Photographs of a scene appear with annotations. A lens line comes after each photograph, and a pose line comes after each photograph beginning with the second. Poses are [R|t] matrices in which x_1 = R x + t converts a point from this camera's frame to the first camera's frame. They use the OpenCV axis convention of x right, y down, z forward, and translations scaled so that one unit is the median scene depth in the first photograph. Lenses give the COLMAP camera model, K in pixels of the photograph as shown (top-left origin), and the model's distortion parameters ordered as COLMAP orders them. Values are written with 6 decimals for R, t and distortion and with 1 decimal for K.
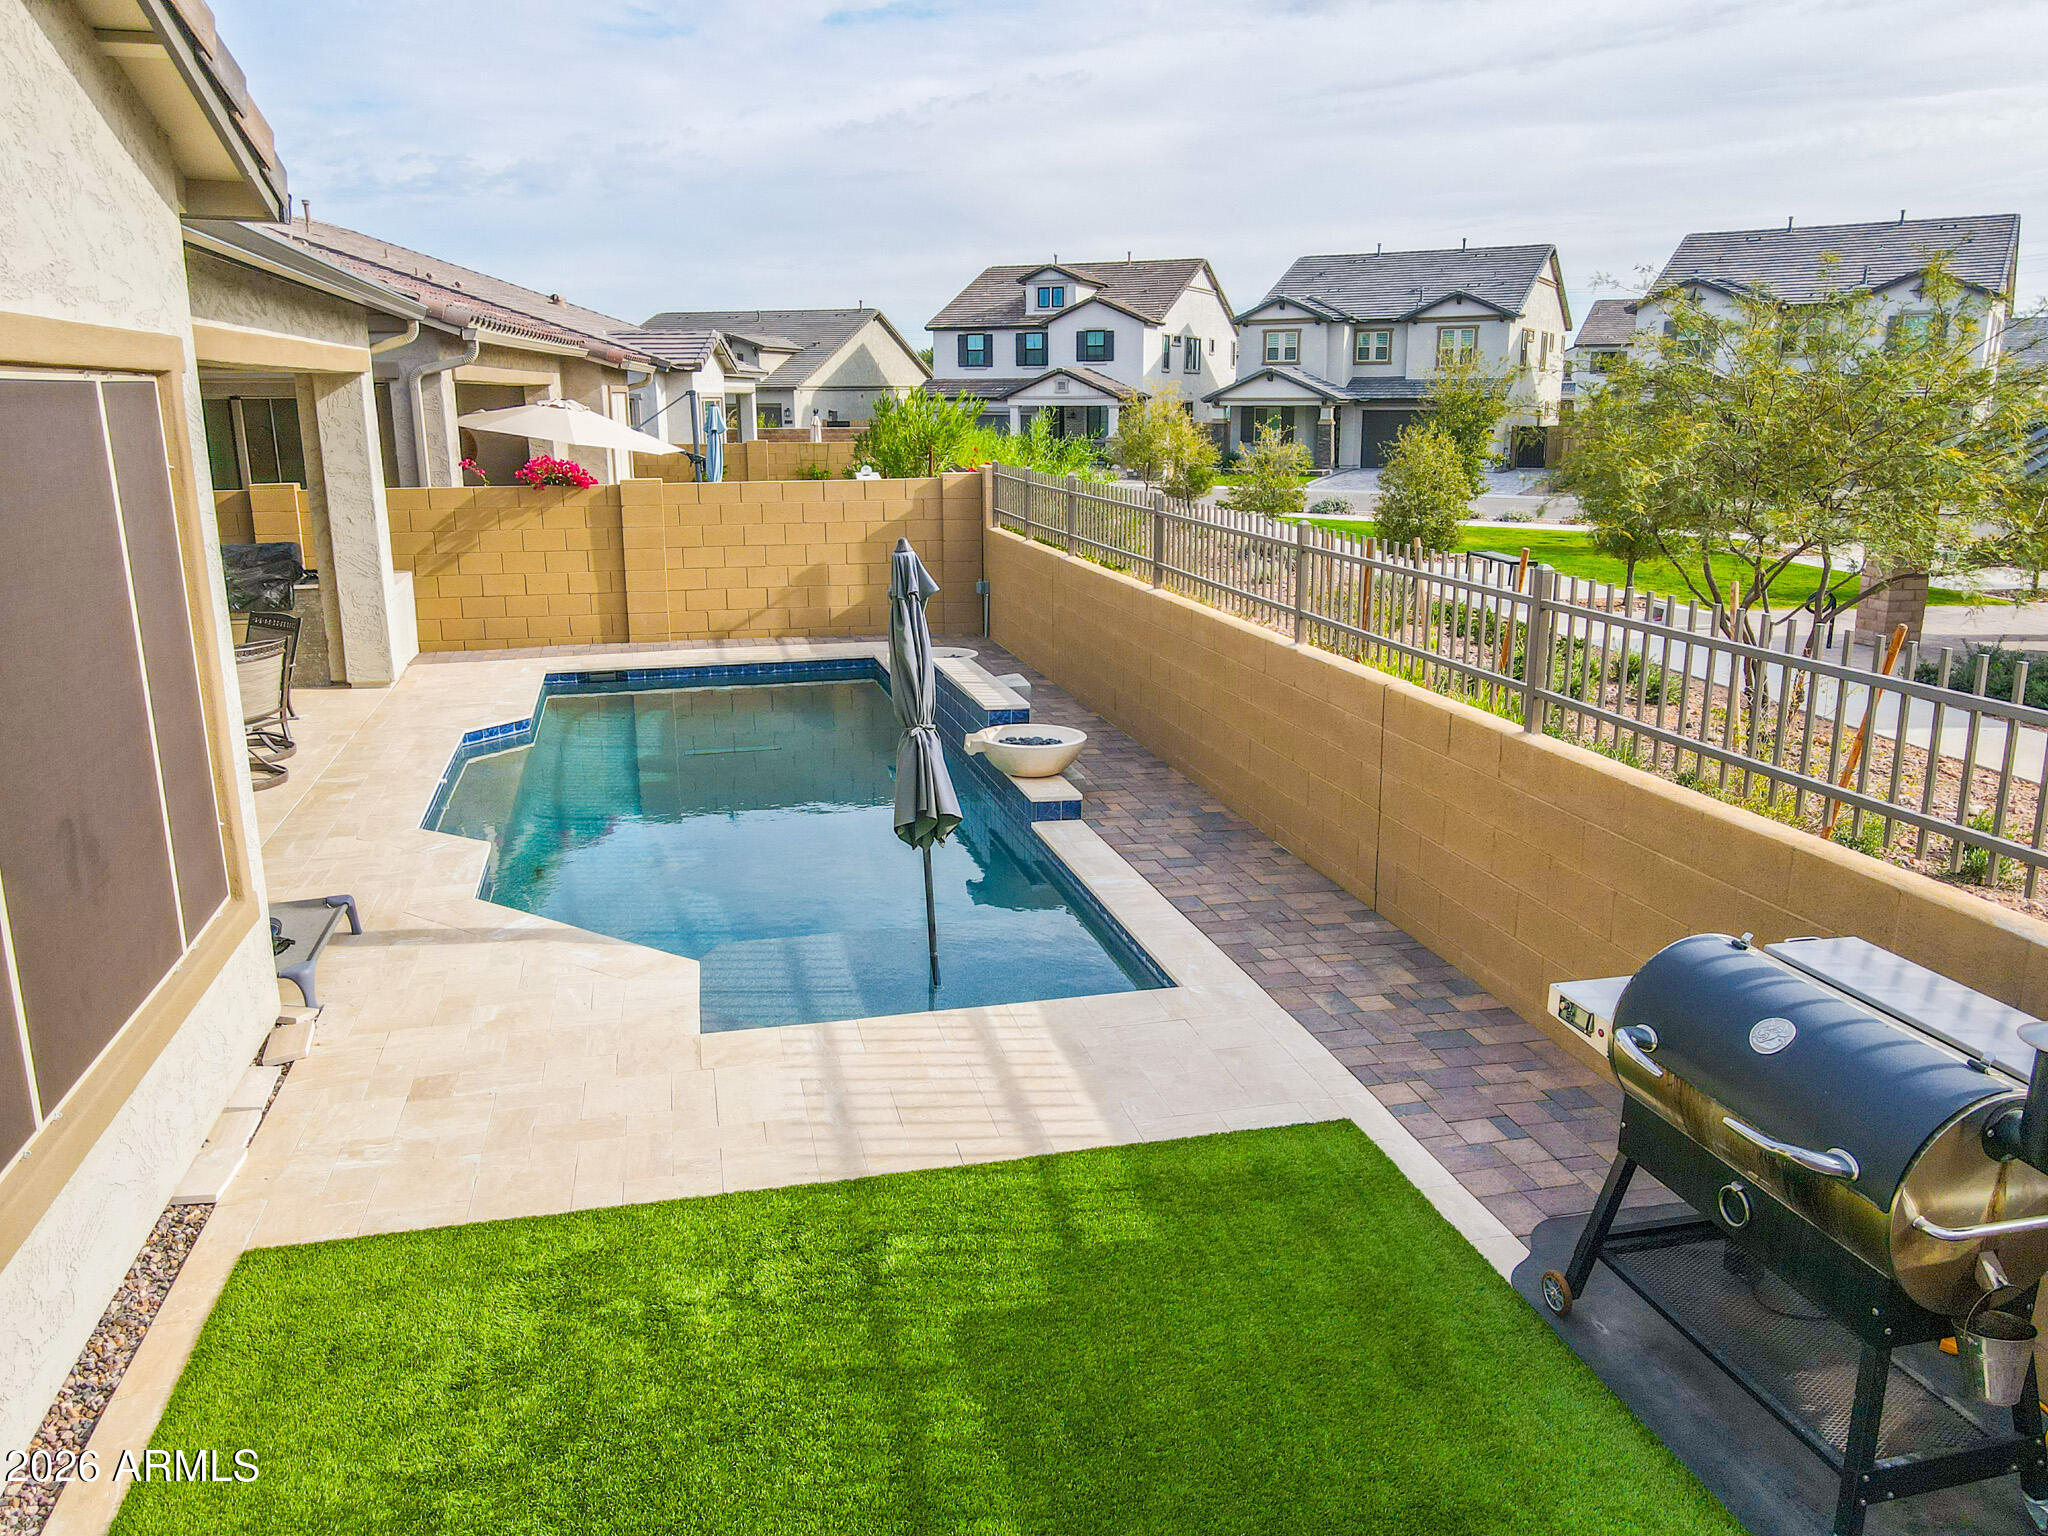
lens RADIAL K [[1509.9, 0, 1024.0], [0, 1509.9, 768.0], [0, 0, 1]] dist [-0.017178, 0.046272]
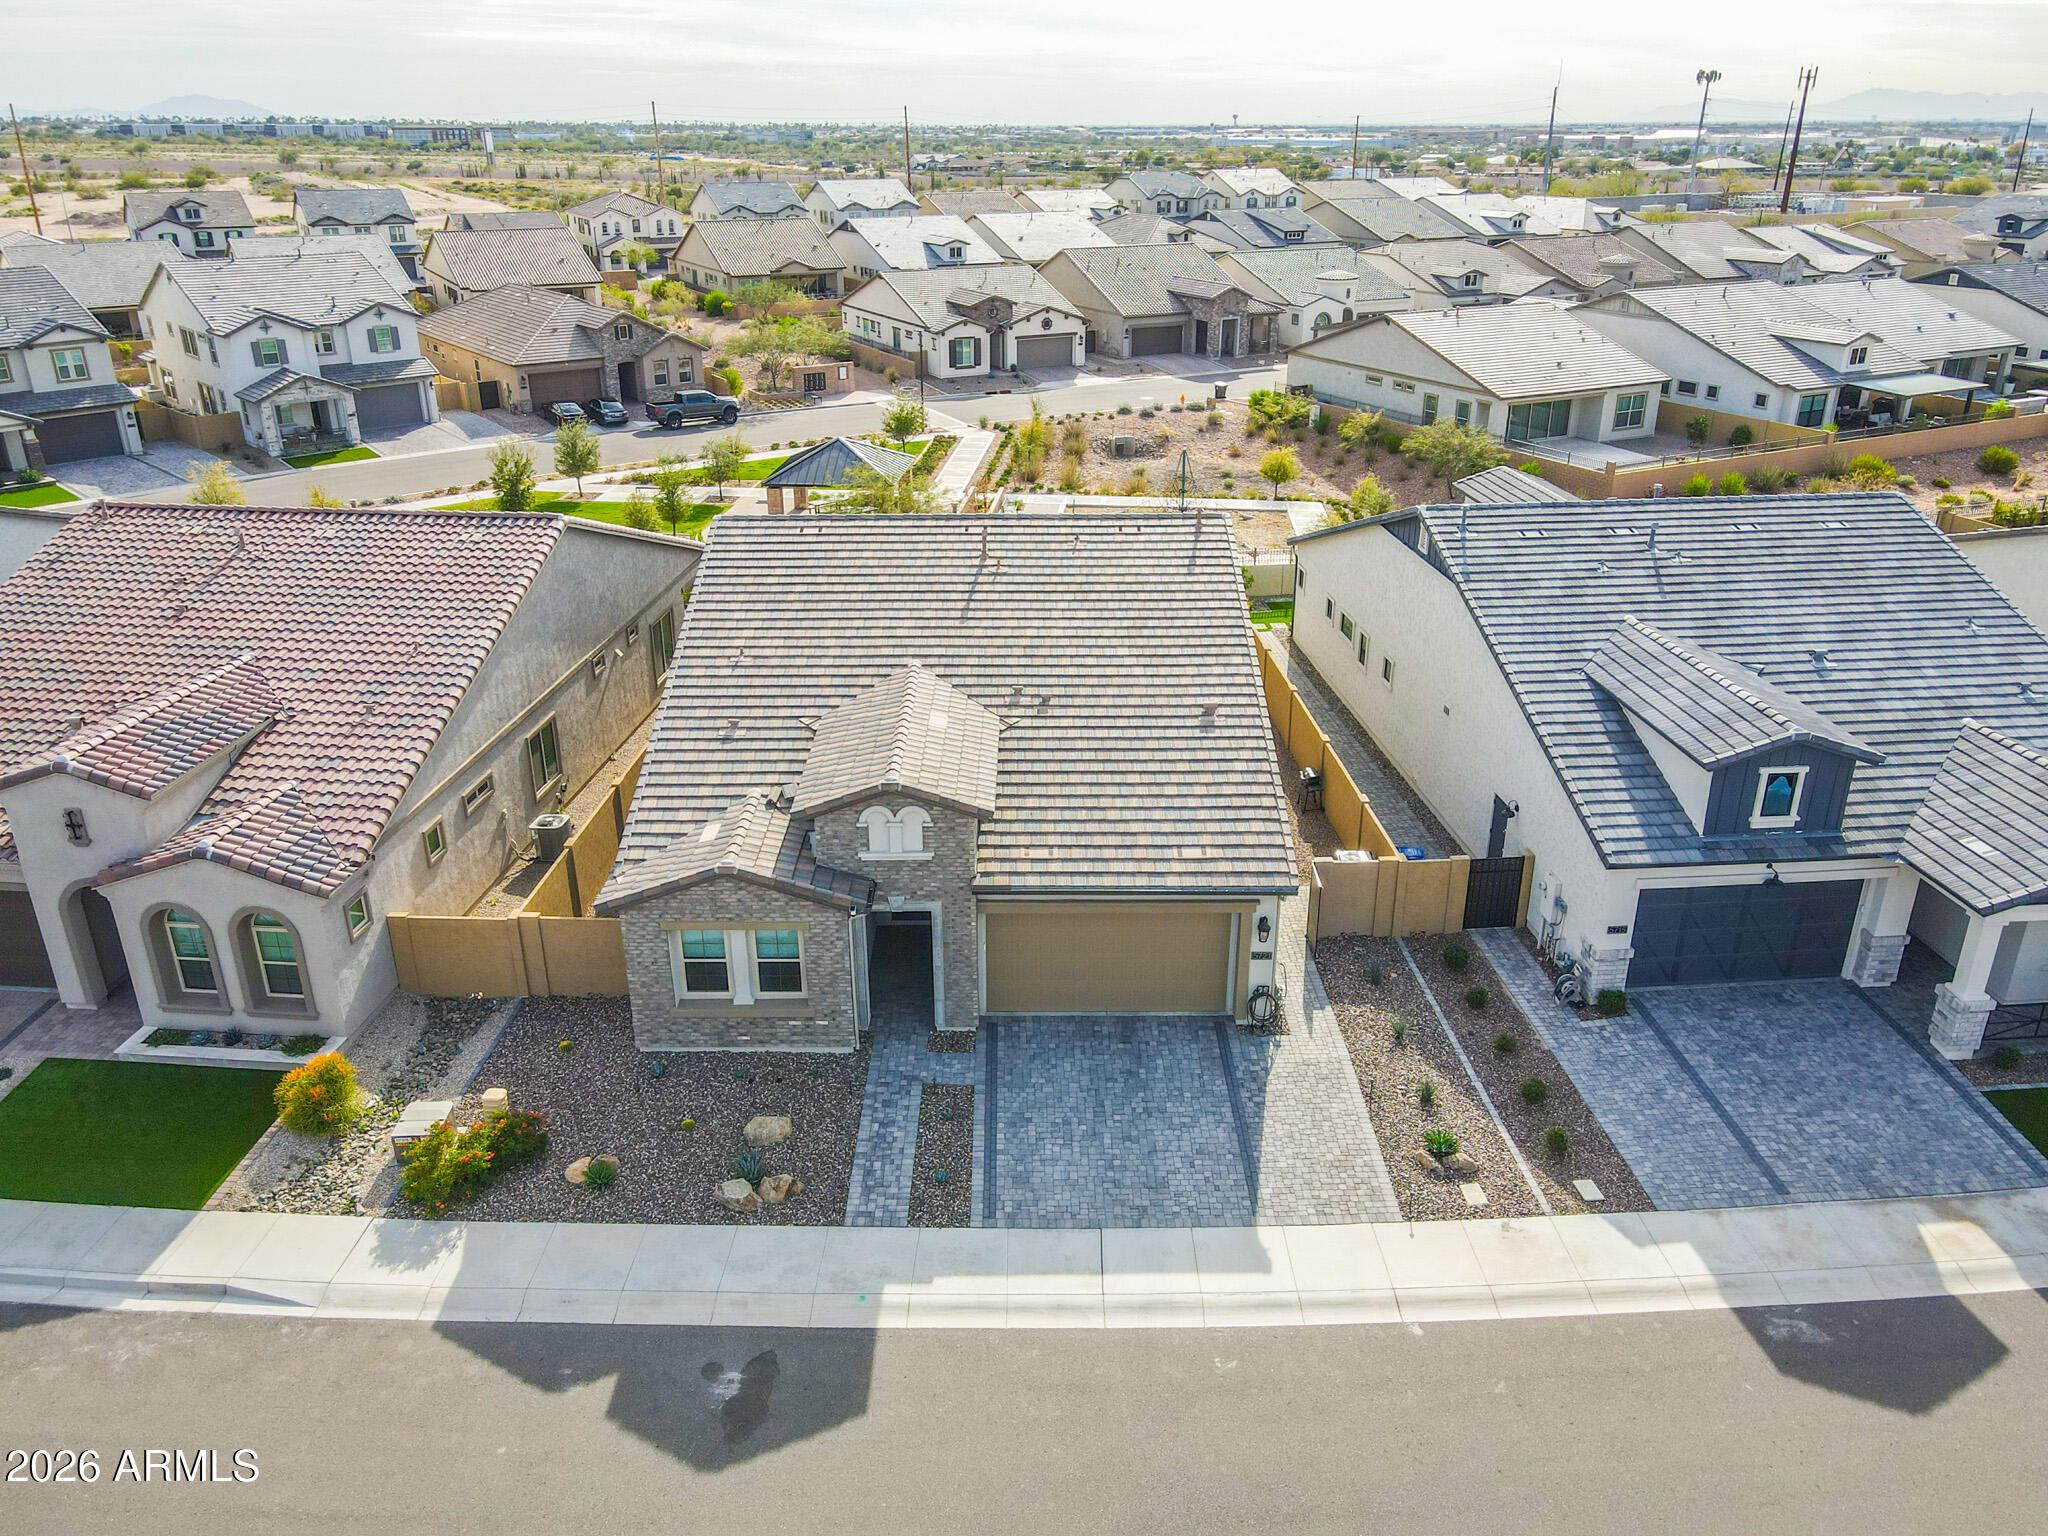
lens RADIAL K [[1504.6, 0, 1021.9], [0, 1504.6, 776.4], [0, 0, 1]] dist [0.005623, 0.016419]
pose [[0.239844, -0.386995, 0.890343, -8.121852], [0.232640, 0.913301, 0.334304, -1.947248], [-0.942525, 0.126948, 0.309081, -1.432887]]
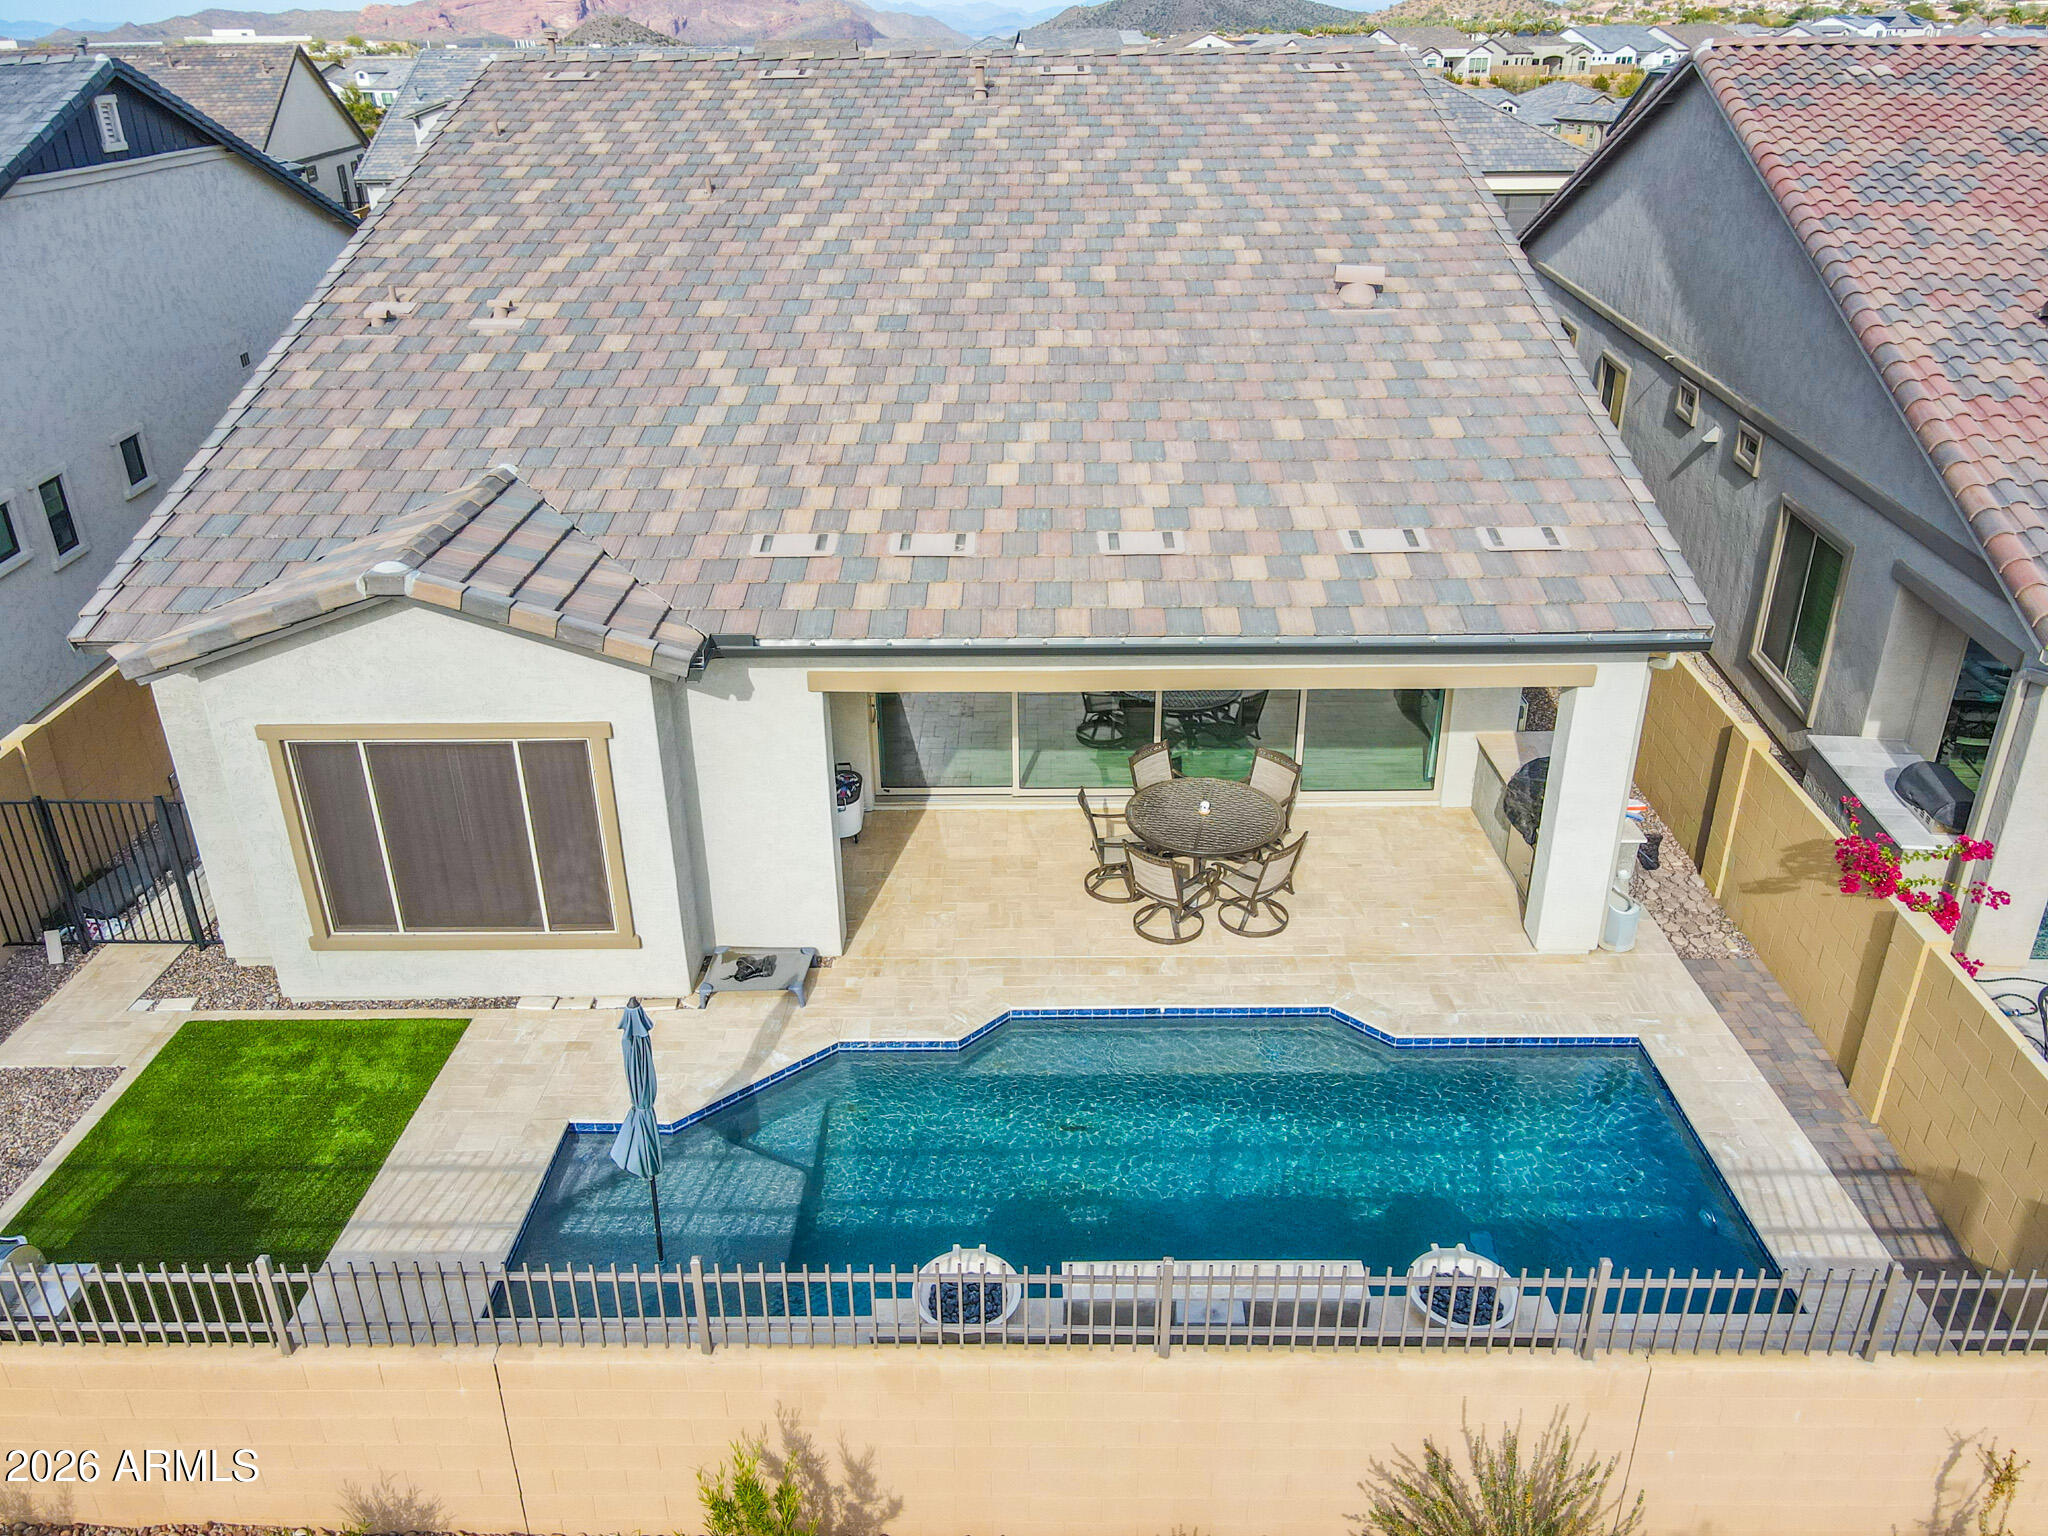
lens RADIAL K [[1507.5, 0, 1018.5], [0, 1507.5, 757.3], [0, 0, 1]] dist [-0.029437, 0.073582]
pose [[-0.250953, 0.426985, -0.868738, 1.057017], [-0.218854, 0.849192, 0.480599, -1.203519], [0.942934, 0.310734, -0.119660, 1.525497]]
